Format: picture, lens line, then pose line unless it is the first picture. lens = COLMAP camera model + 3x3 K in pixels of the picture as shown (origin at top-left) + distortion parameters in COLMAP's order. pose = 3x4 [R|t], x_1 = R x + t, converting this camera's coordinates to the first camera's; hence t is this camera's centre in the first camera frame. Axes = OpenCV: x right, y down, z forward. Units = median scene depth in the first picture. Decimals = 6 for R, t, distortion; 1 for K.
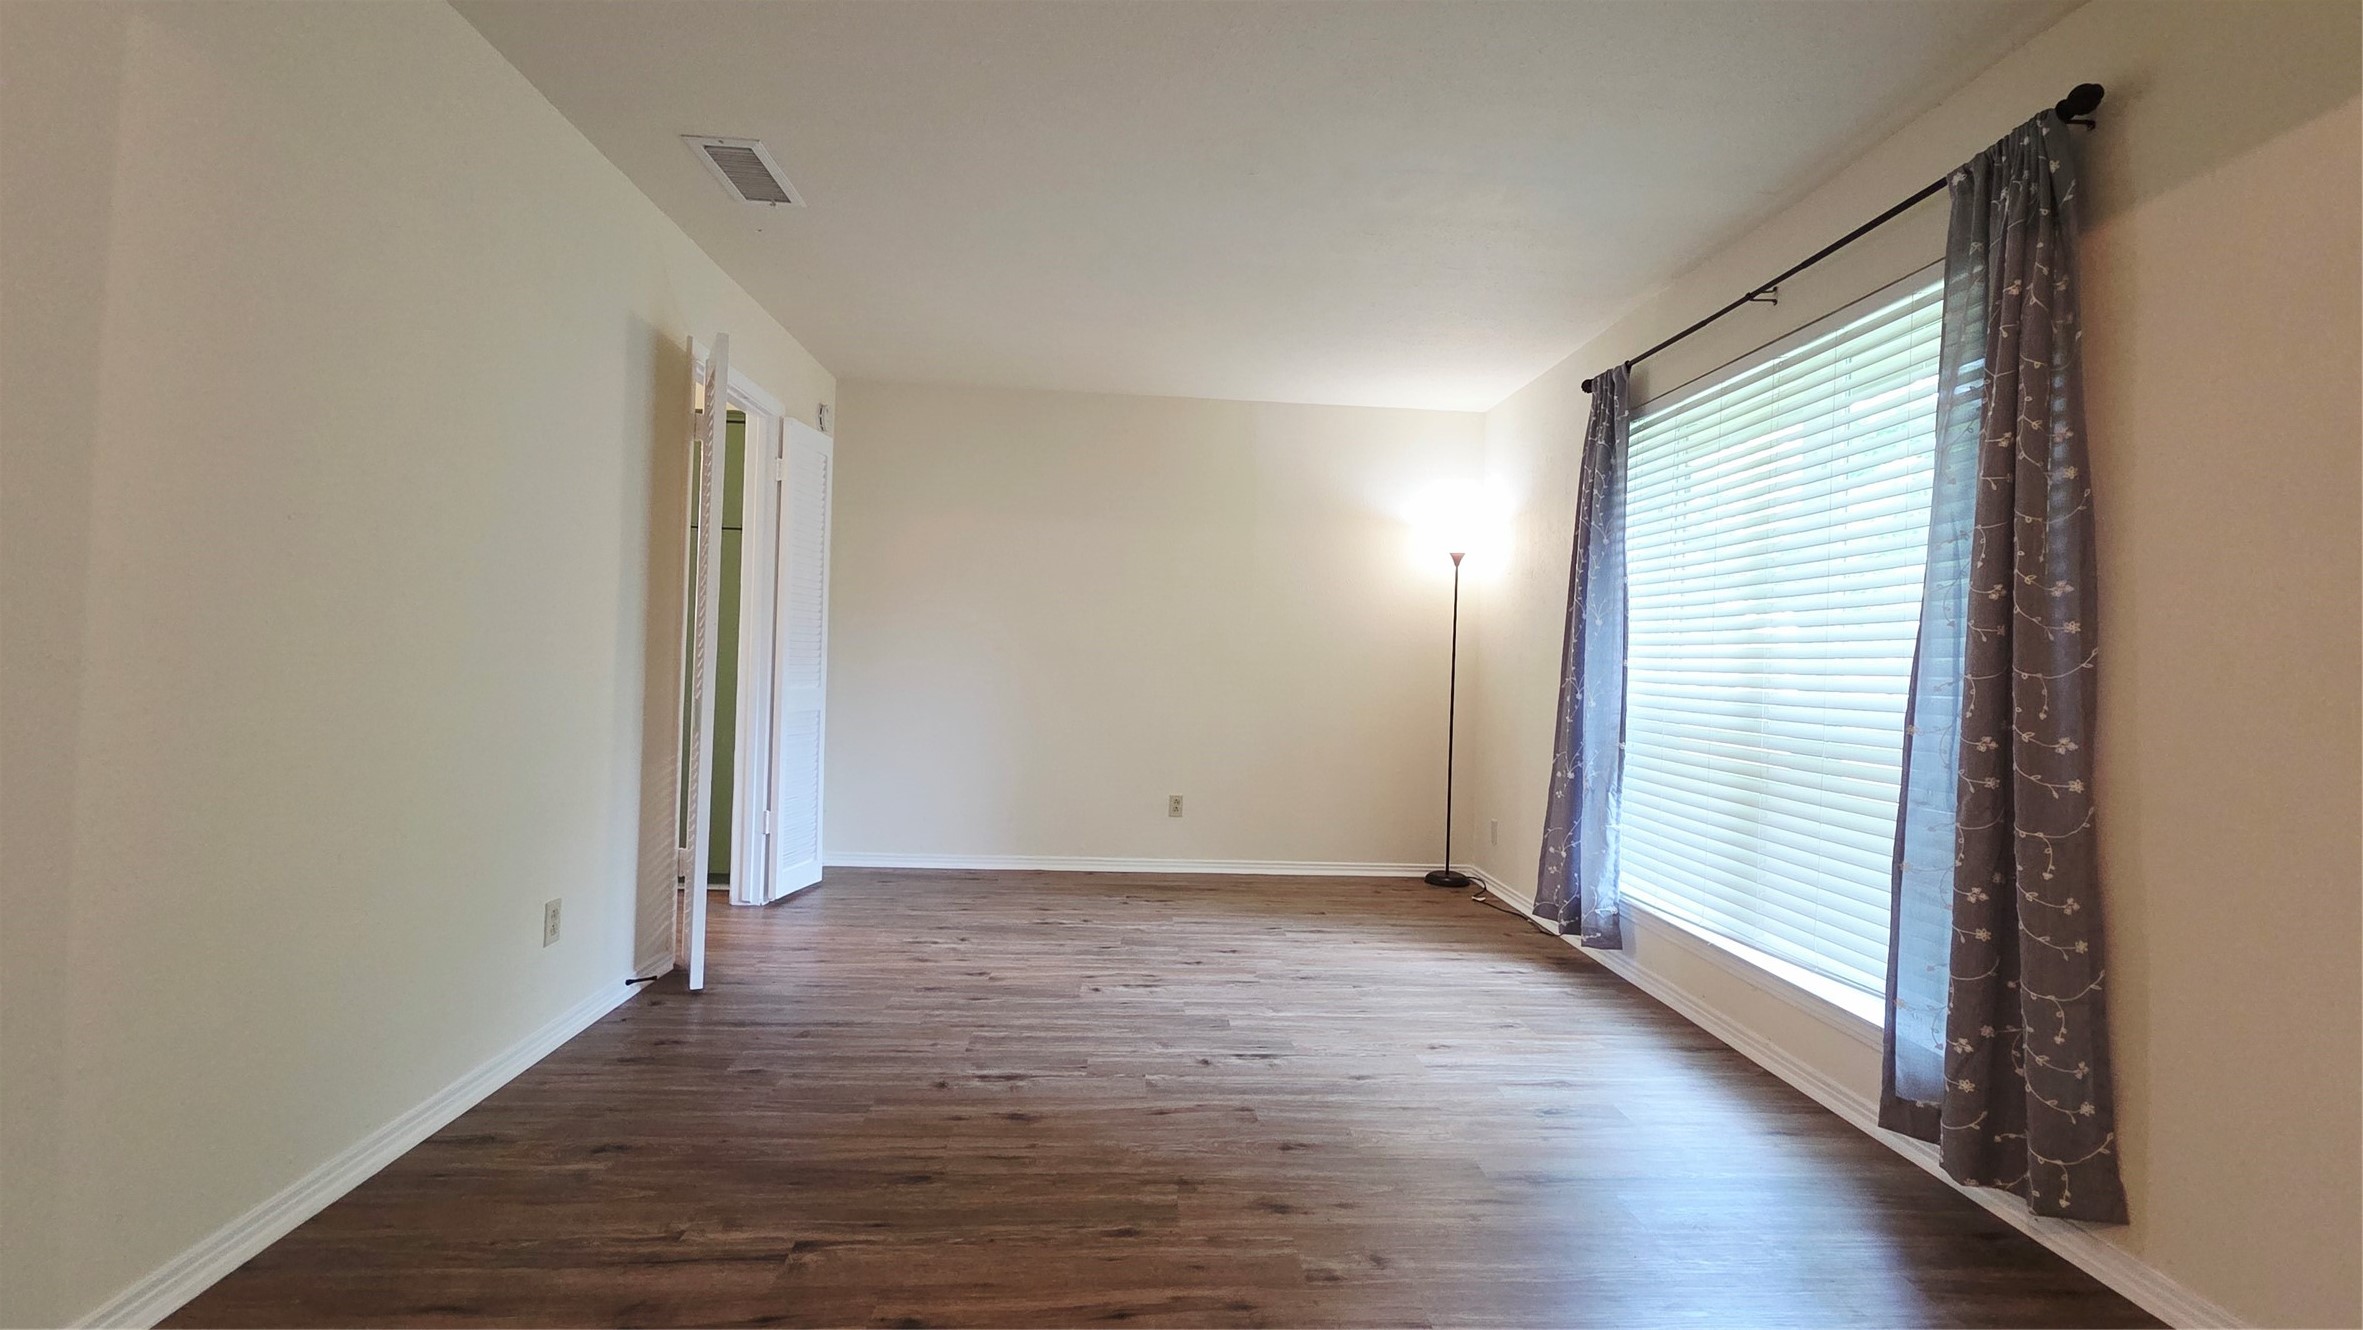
lens RADIAL K [[1065.0, 0, 1183.8], [0, 1065.0, 646.4], [0, 0, 1]] dist [0.009466, -0.000192]
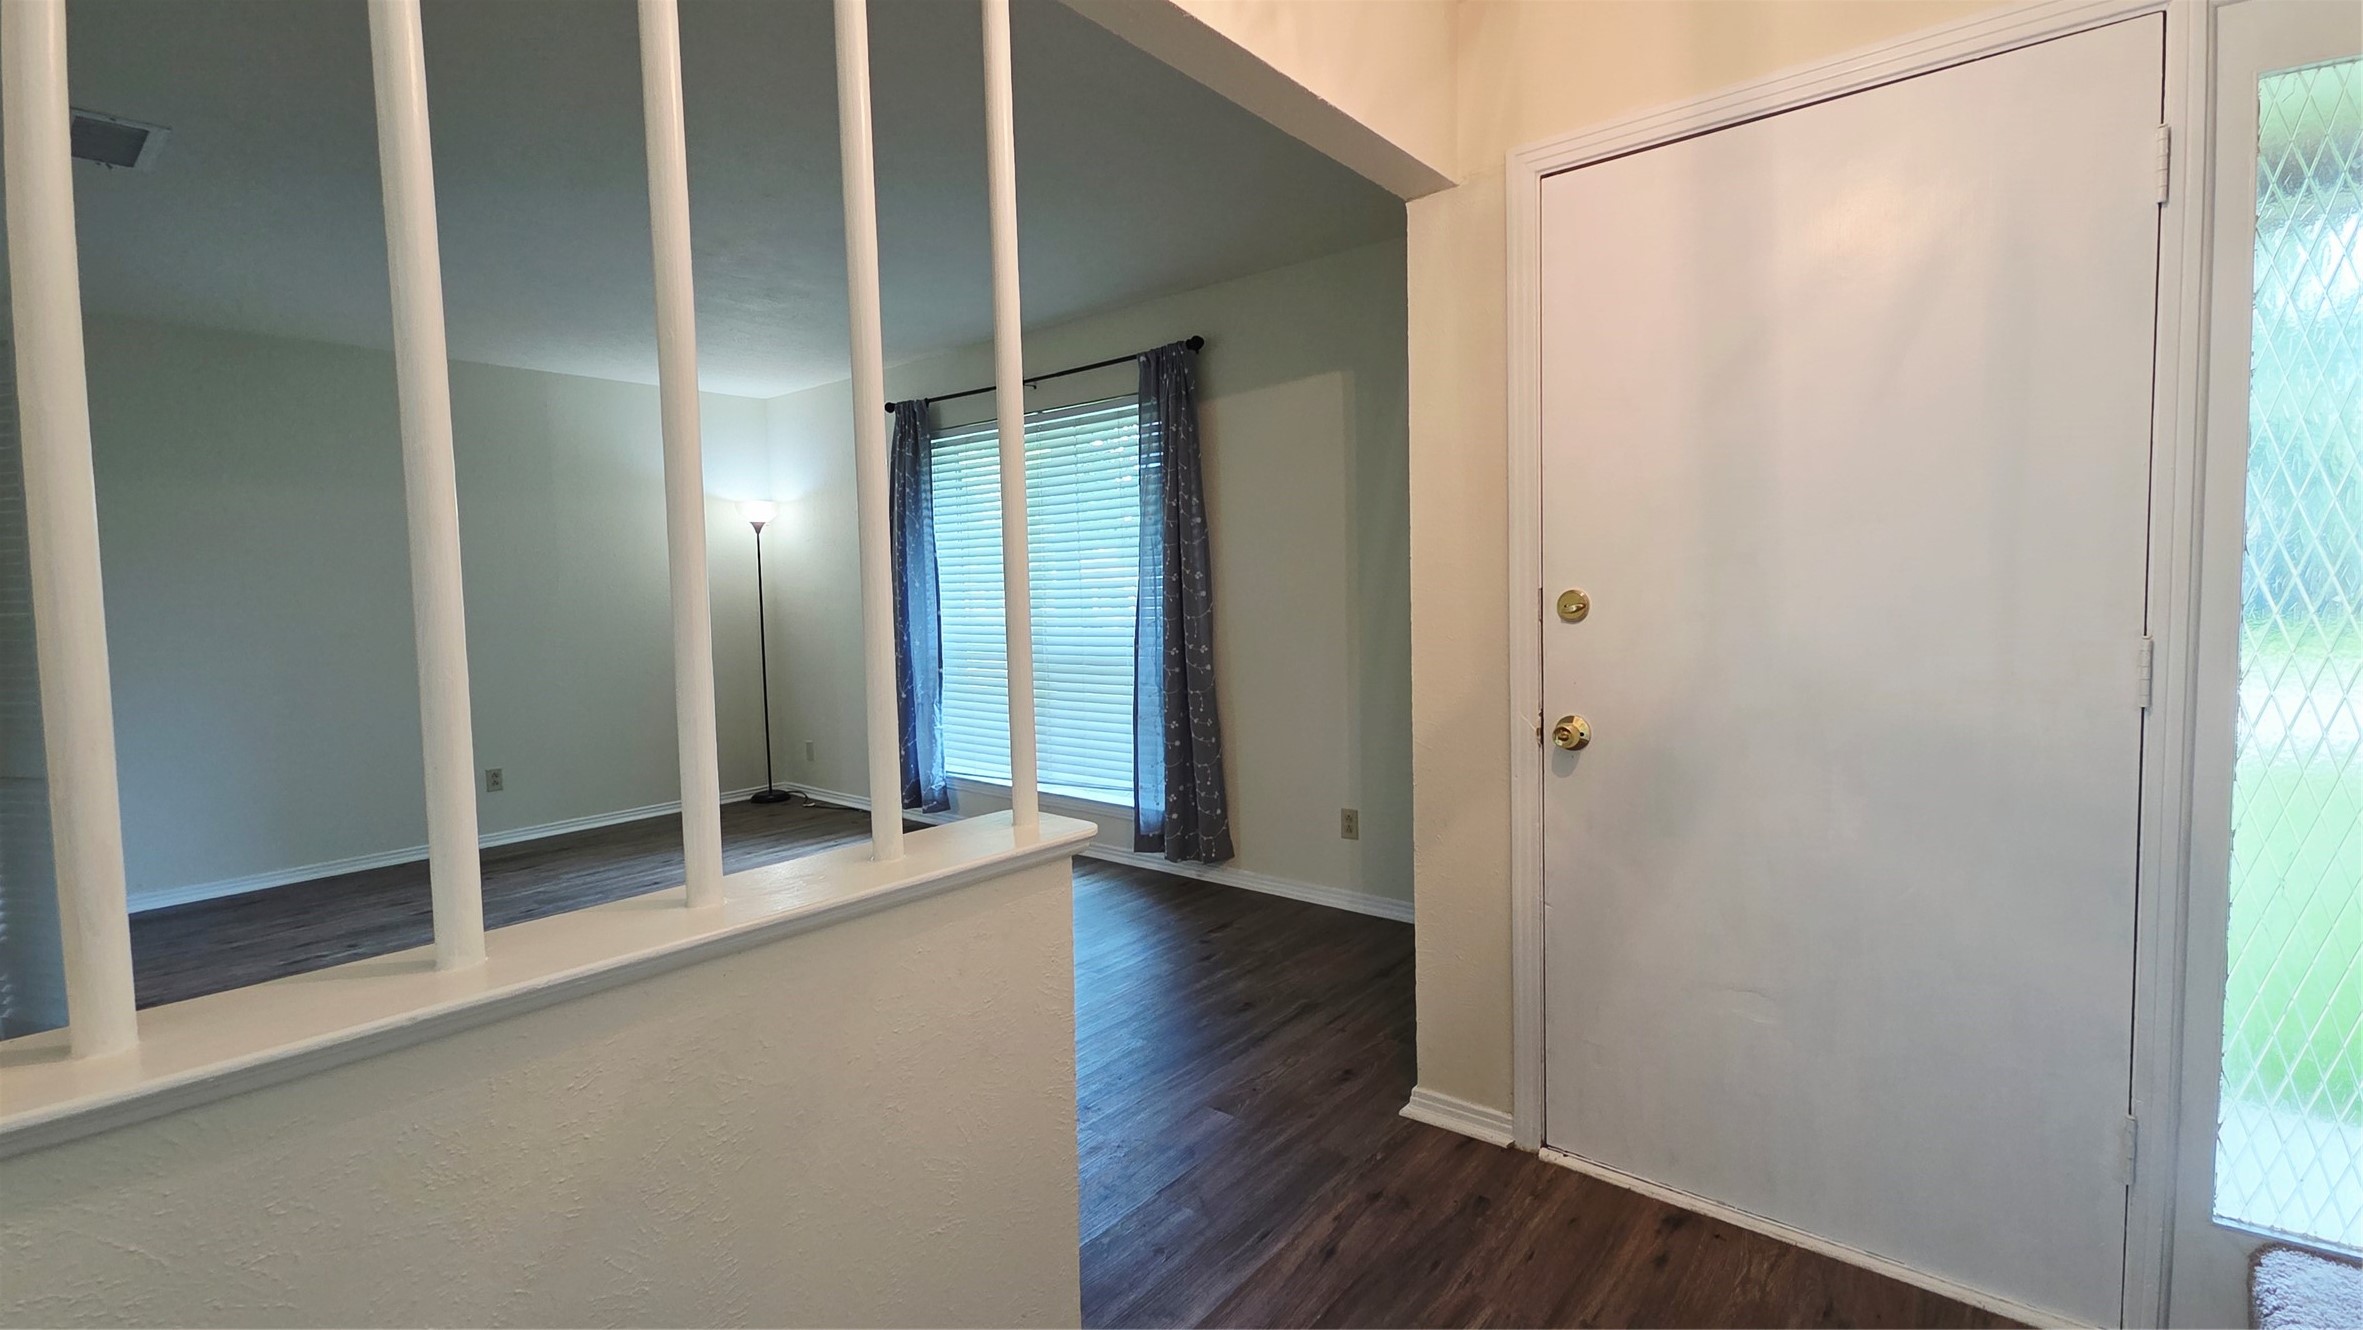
lens RADIAL K [[1029.0, 0, 1198.0], [0, 1029.0, 651.8], [0, 0, 1]] dist [0.010281, -0.003938]
pose [[0.706946, -0.098915, 0.700316, -0.589480], [0.043976, 0.994404, 0.096061, -0.093823], [-0.705899, -0.037113, 0.707340, -0.420278]]
